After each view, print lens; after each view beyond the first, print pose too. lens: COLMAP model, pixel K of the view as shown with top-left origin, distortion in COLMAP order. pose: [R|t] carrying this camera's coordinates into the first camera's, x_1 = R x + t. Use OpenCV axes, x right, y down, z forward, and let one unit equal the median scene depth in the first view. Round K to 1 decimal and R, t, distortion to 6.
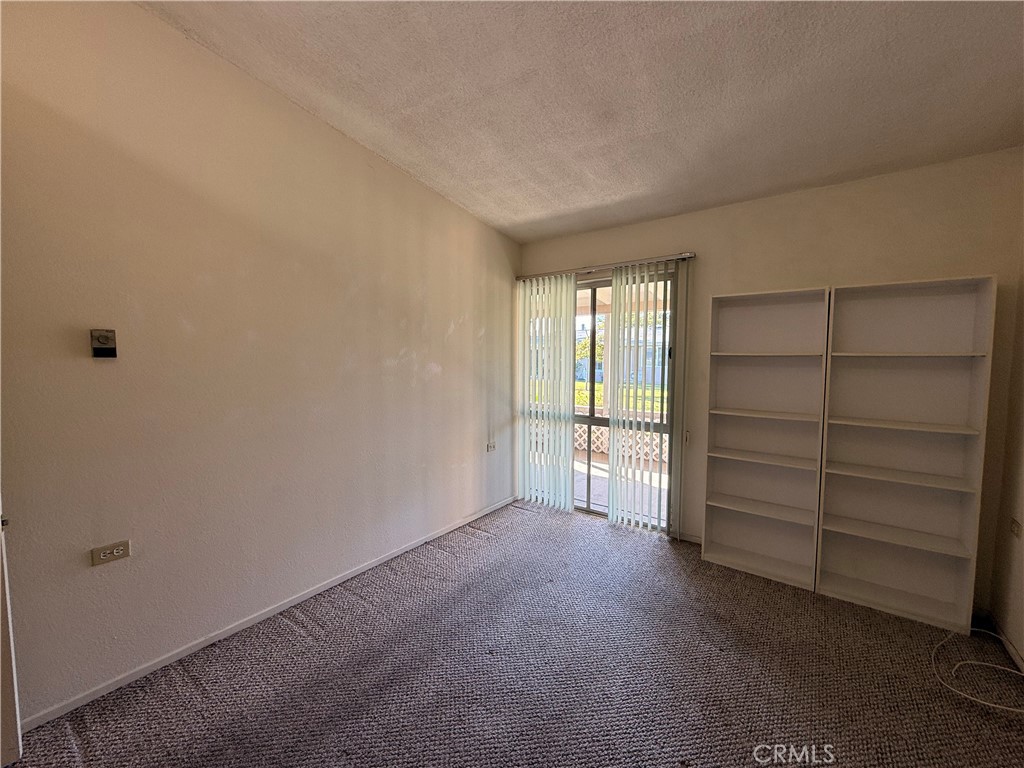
lens RADIAL K [[407.4, 0, 508.8], [0, 407.4, 379.9], [0, 0, 1]] dist [-0.001209, 0.000881]
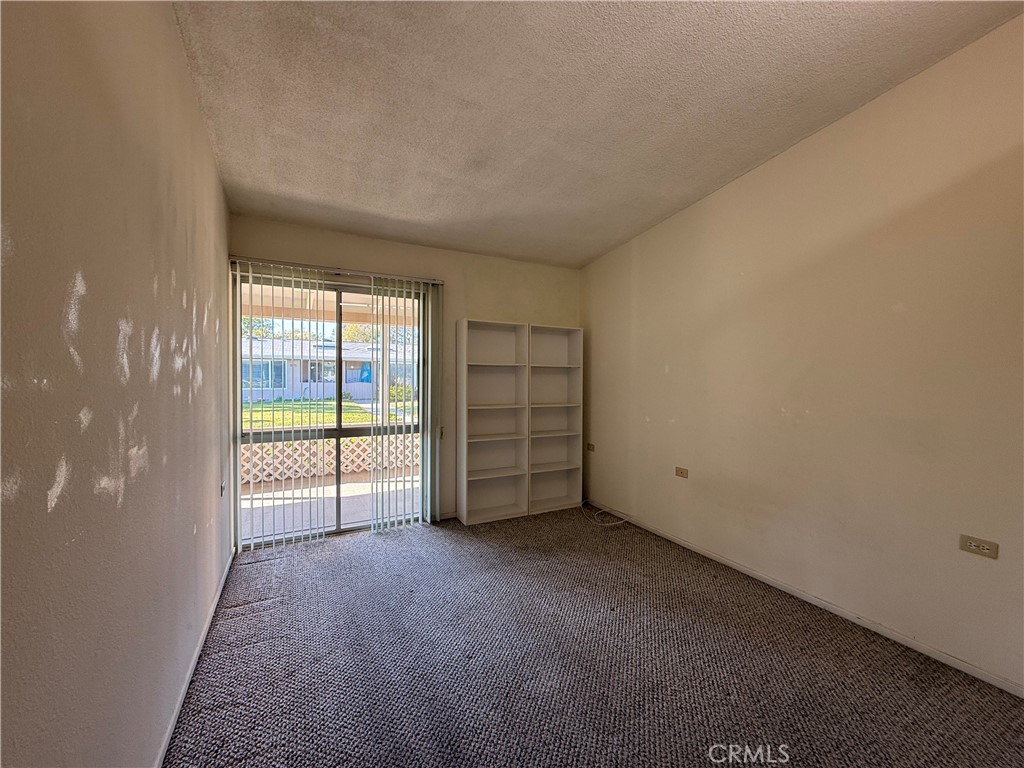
lens RADIAL K [[407.4, 0, 515.4], [0, 407.4, 380.3], [0, 0, 1]] dist [-0.001209, 0.000881]
pose [[0.420307, -0.012761, 0.907292, -0.558223], [0.043507, 0.999034, -0.006104, 0.003967], [-0.906338, 0.042039, 0.420456, 0.285817]]
